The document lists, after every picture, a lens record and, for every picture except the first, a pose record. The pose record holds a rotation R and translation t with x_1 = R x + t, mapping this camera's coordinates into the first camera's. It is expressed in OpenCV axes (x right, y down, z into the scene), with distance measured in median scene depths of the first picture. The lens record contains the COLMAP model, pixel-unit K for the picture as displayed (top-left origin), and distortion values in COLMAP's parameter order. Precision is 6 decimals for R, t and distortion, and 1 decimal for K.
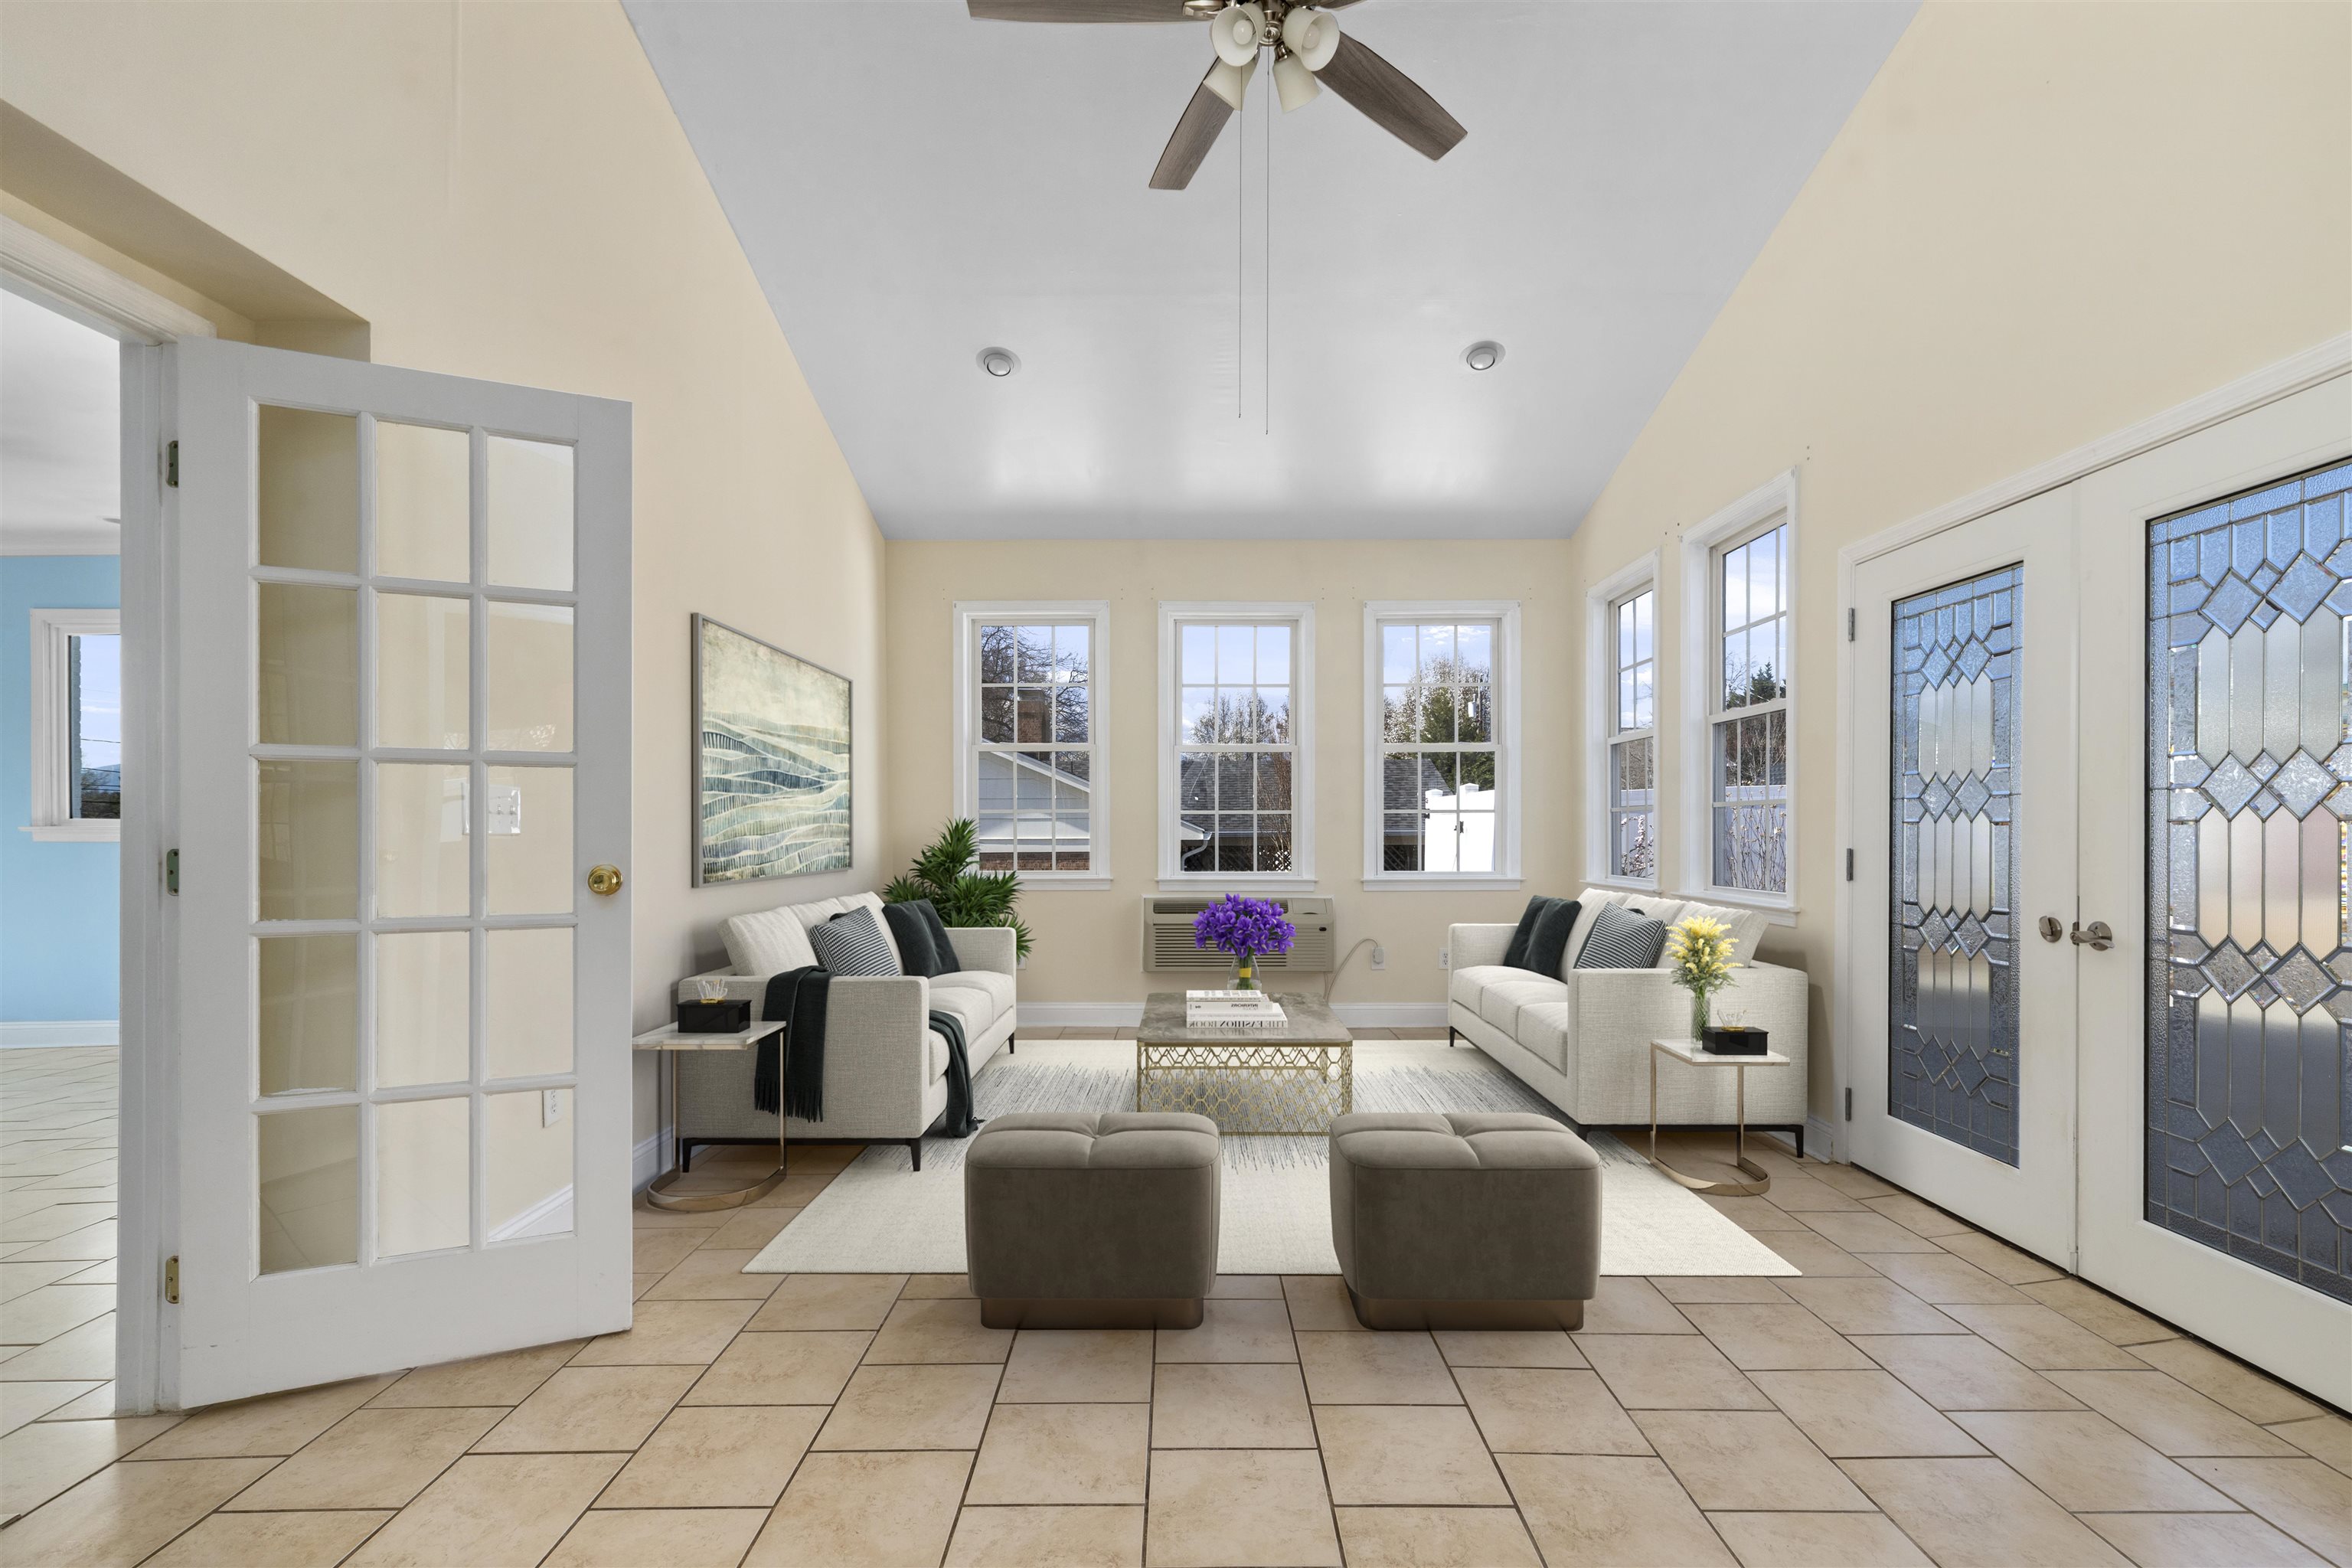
lens RADIAL K [[1072.7, 0, 1172.3], [0, 1072.7, 835.3], [0, 0, 1]] dist [0.002974, 0.000305]
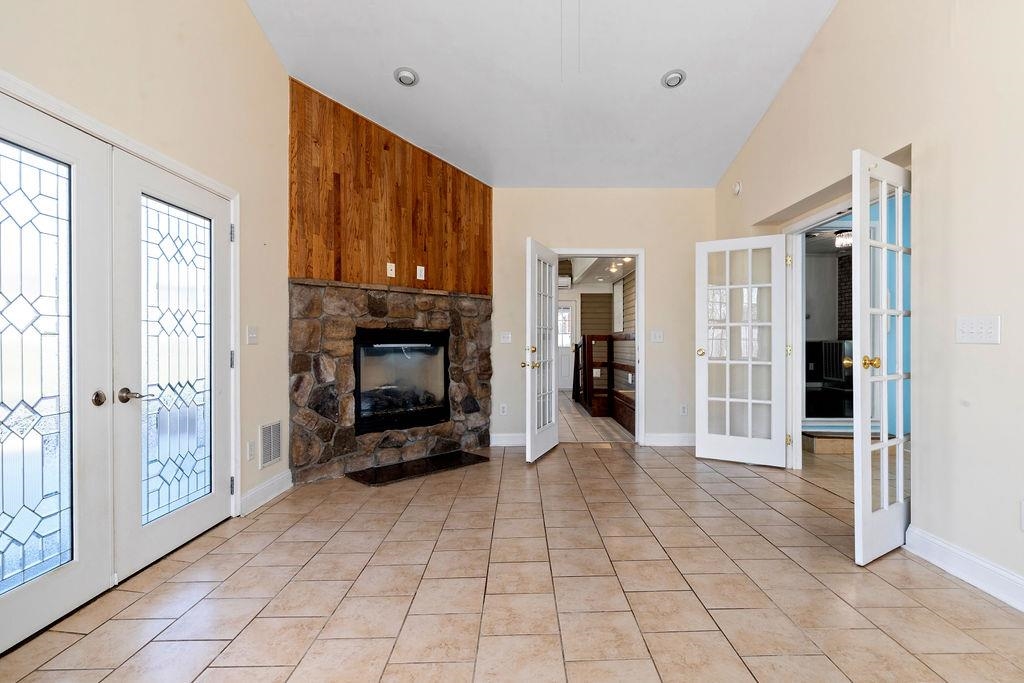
lens RADIAL K [[488.7, 0, 529.3], [0, 488.7, 337.7], [0, 0, 1]] dist [-0.004991, 0.001191]
pose [[-0.999440, 0.002225, -0.033374, 0.162160], [0.002245, 0.999997, -0.000573, -0.005499], [0.033373, -0.000648, -0.999443, 1.752283]]
